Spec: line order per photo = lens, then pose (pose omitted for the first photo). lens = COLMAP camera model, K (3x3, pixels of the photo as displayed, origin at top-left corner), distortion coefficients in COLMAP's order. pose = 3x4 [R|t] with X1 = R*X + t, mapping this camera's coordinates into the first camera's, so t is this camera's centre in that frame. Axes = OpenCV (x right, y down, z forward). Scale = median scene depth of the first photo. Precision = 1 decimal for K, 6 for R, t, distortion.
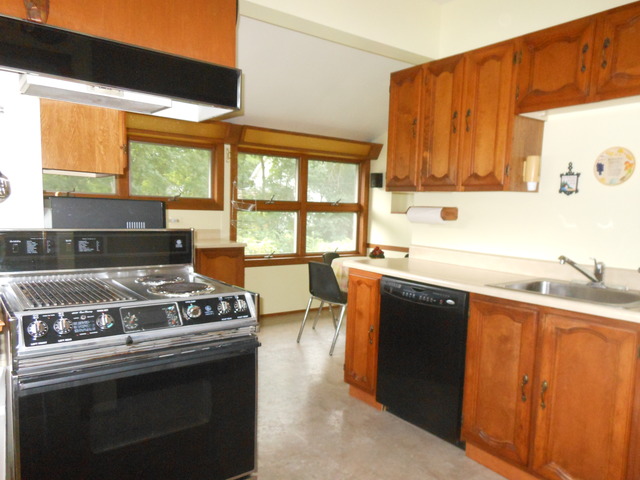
lens RADIAL K [[476.1, 0, 320.2], [0, 476.1, 260.7], [0, 0, 1]] dist [0.029519, 0.000845]
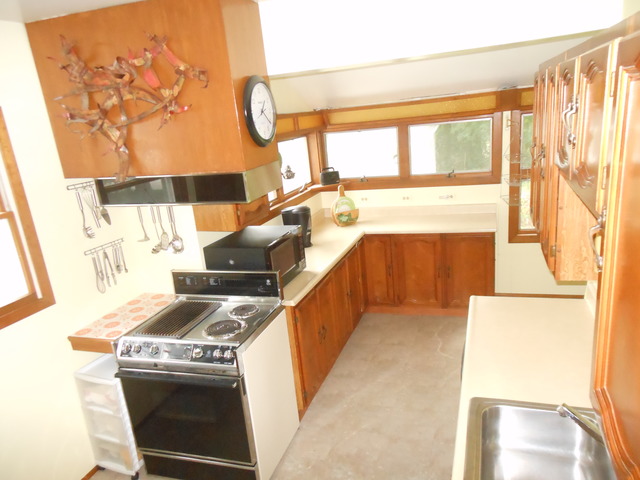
lens RADIAL K [[476.1, 0, 320.2], [0, 476.1, 260.7], [0, 0, 1]] dist [0.029519, 0.000845]
pose [[0.558934, 0.157699, -0.814078, 0.973132], [0.029655, 0.977320, 0.209682, -0.415871], [0.828682, -0.141340, 0.541581, 0.452529]]
